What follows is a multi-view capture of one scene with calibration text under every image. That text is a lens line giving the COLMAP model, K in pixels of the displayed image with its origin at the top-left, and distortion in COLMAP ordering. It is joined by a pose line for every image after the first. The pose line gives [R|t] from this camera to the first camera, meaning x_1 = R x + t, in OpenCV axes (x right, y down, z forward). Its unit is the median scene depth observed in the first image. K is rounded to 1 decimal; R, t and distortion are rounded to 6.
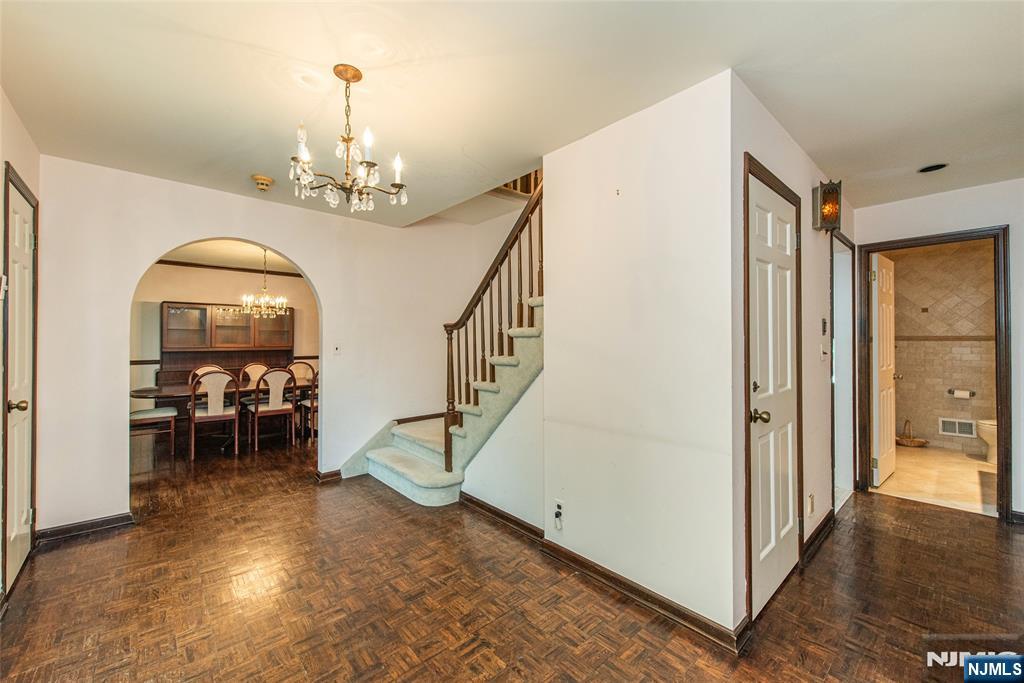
lens RADIAL K [[418.5, 0, 512.0], [0, 418.5, 338.9], [0, 0, 1]] dist [0.006591, -0.000725]
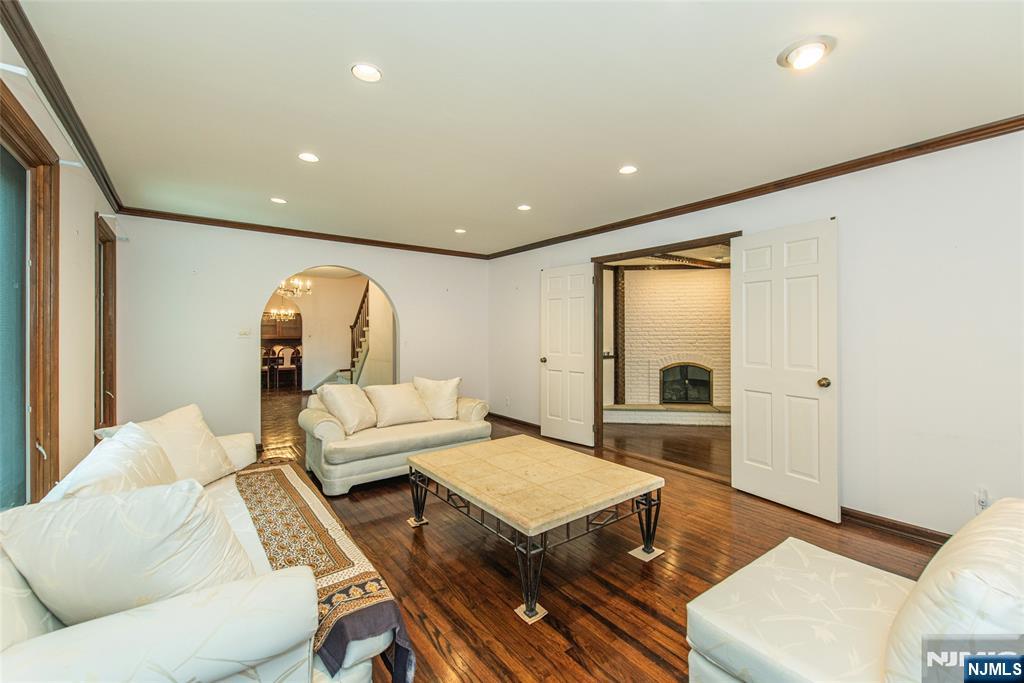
lens RADIAL K [[418.5, 0, 514.0], [0, 418.5, 337.7], [0, 0, 1]] dist [0.006591, -0.000725]
pose [[0.998183, -0.003542, -0.060159, 0.871644], [0.004637, 0.999826, 0.018077, -0.007854], [0.060084, -0.018324, 0.998025, -1.271128]]
